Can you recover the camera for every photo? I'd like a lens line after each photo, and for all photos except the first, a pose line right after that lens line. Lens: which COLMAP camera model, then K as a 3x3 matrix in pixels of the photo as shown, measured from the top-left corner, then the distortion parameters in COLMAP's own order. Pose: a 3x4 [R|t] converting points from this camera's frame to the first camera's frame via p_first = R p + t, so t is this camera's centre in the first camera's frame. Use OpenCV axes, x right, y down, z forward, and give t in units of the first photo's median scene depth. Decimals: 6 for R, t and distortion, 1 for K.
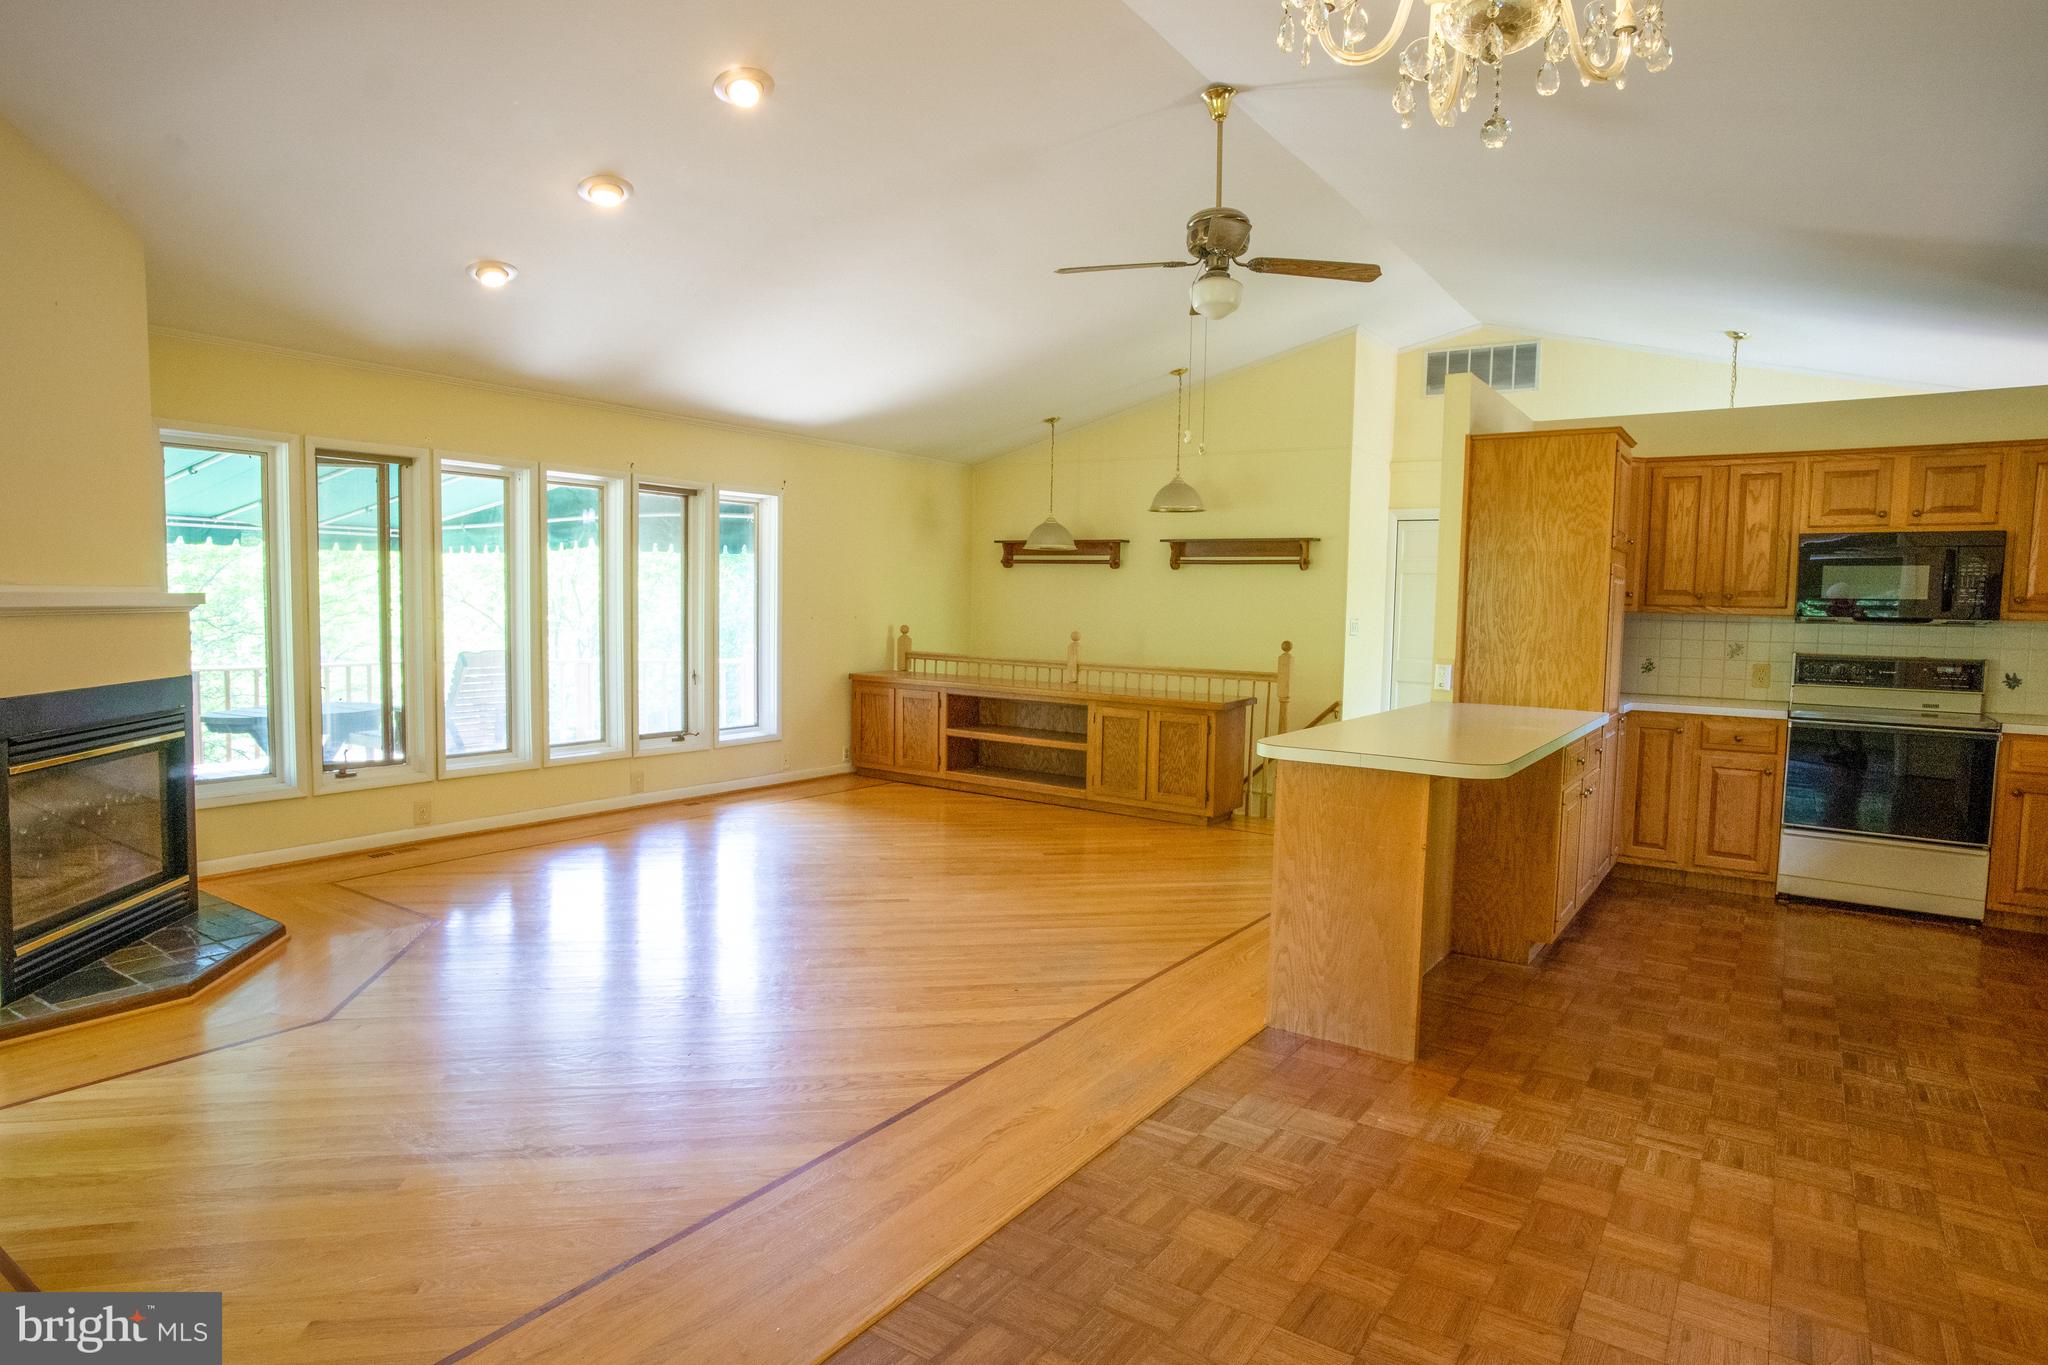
lens RADIAL K [[1104.6, 0, 1023.9], [0, 1104.6, 680.1], [0, 0, 1]] dist [-0.026999, 0.003643]
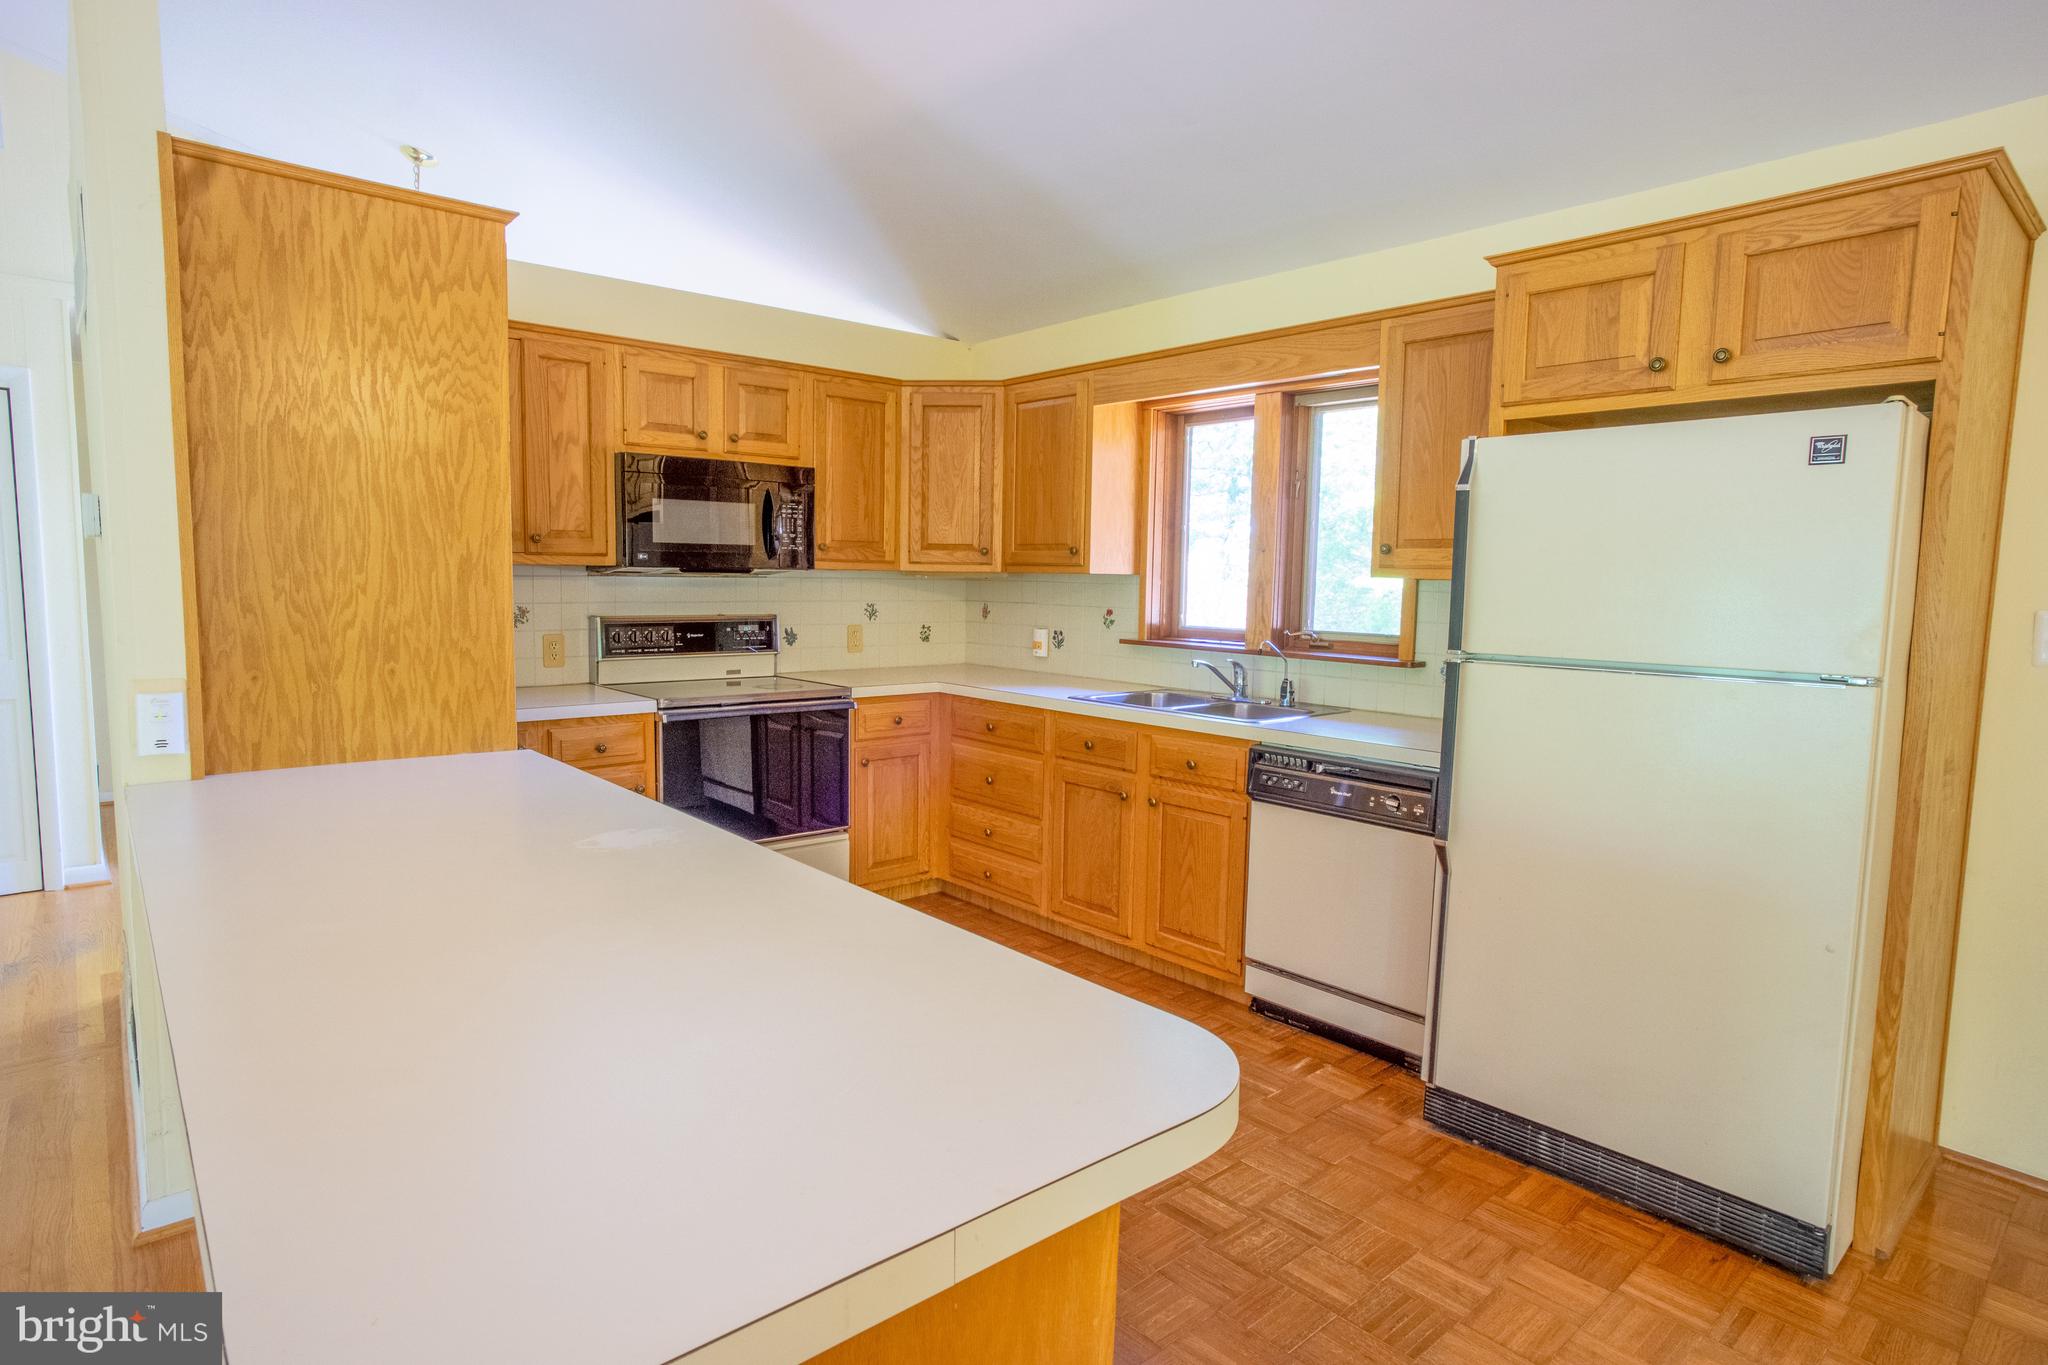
lens RADIAL K [[1104.6, 0, 1029.4], [0, 1104.6, 684.6], [0, 0, 1]] dist [-0.026999, 0.003643]
pose [[0.246608, -0.109623, 0.962895, 0.067996], [0.057774, 0.993478, 0.098308, -0.039722], [-0.967392, 0.031387, 0.251332, 0.592491]]
